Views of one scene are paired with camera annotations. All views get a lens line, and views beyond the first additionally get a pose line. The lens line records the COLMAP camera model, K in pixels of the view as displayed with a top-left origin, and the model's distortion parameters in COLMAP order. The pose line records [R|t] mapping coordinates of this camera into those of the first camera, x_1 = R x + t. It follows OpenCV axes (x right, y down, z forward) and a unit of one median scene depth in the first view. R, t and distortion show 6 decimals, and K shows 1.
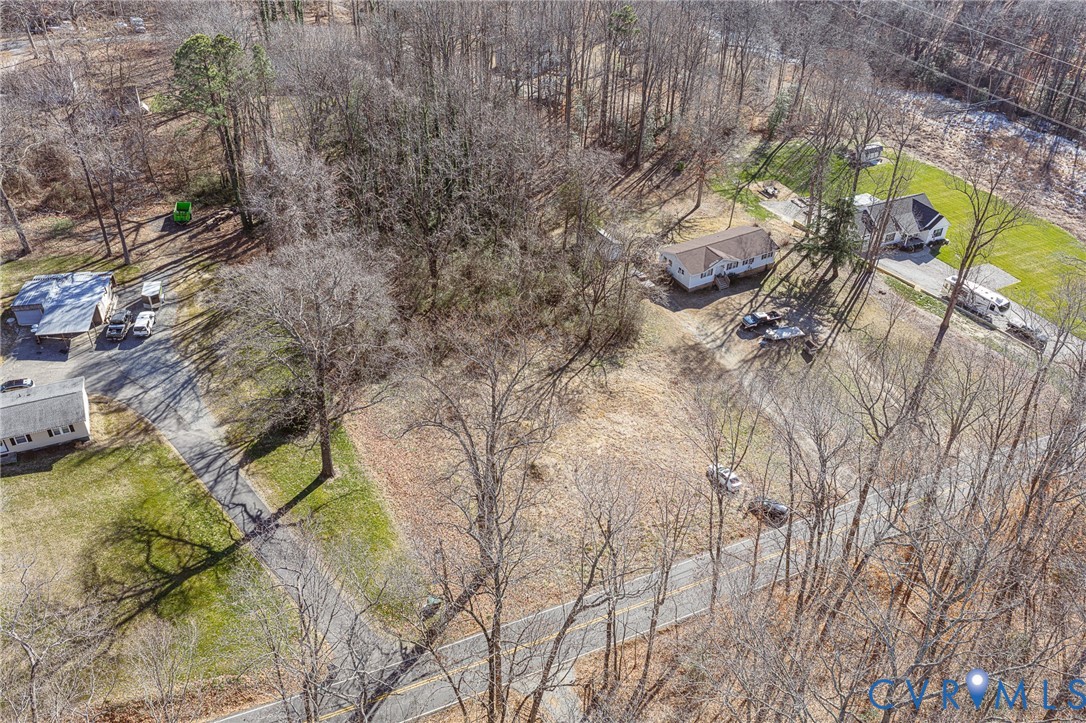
lens RADIAL K [[903.1, 0, 543.0], [0, 903.1, 361.5], [0, 0, 1]] dist [0.007763, -0.024388]
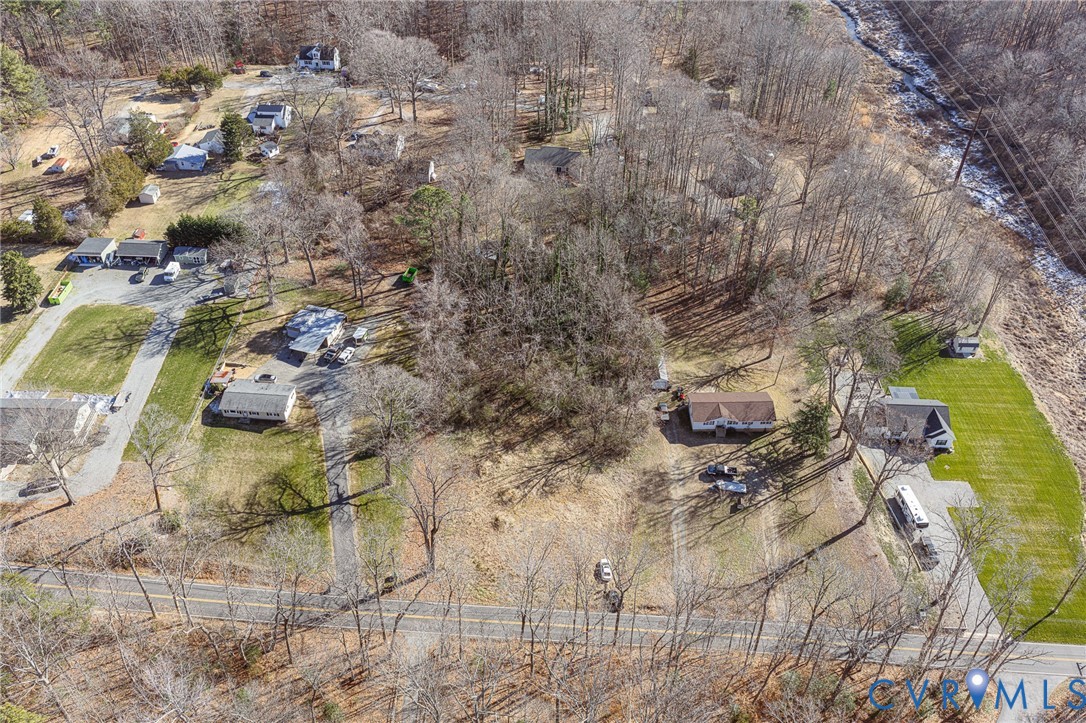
lens RADIAL K [[903.1, 0, 543.0], [0, 903.1, 361.5], [0, 0, 1]] dist [0.007763, -0.024388]
pose [[0.882829, 0.299446, -0.361863, 0.469462], [-0.271922, 0.954026, 0.126066, -0.319782], [0.382976, -0.012897, 0.923668, -0.402561]]
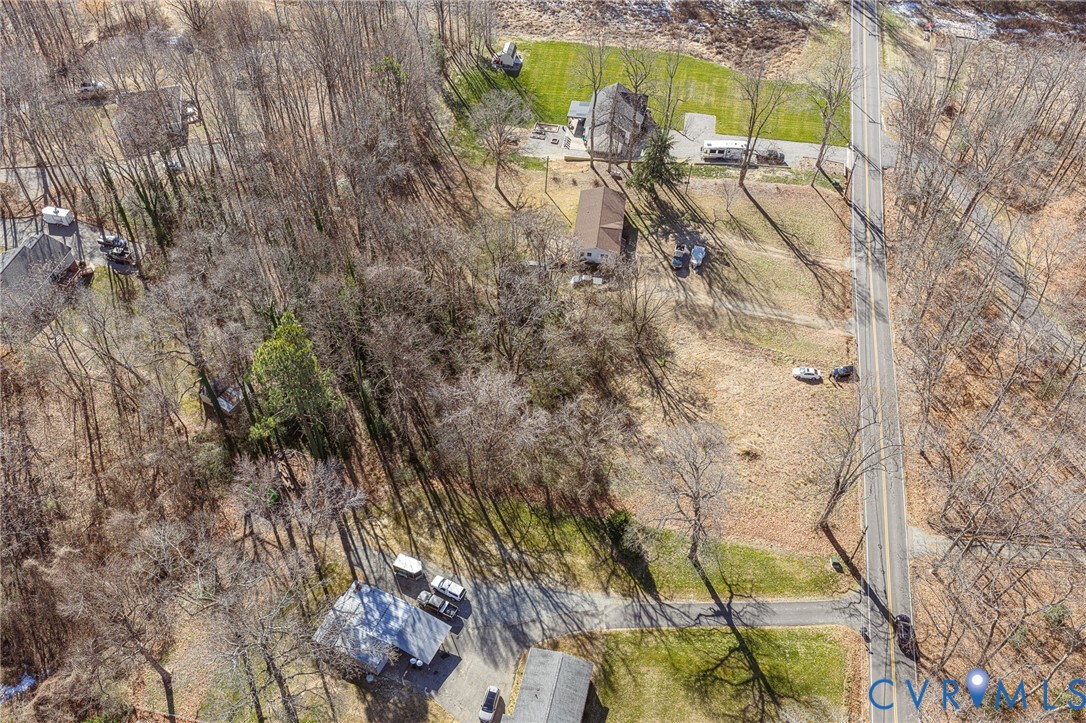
lens RADIAL K [[928.3, 0, 484.7], [0, 928.3, 417.8], [0, 0, 1]] dist [0.003156, -0.014764]
pose [[0.632501, -0.643540, 0.431044, -0.707117], [0.480952, 0.762529, 0.432706, -0.617202], [-0.607147, -0.066376, 0.791812, 0.082255]]
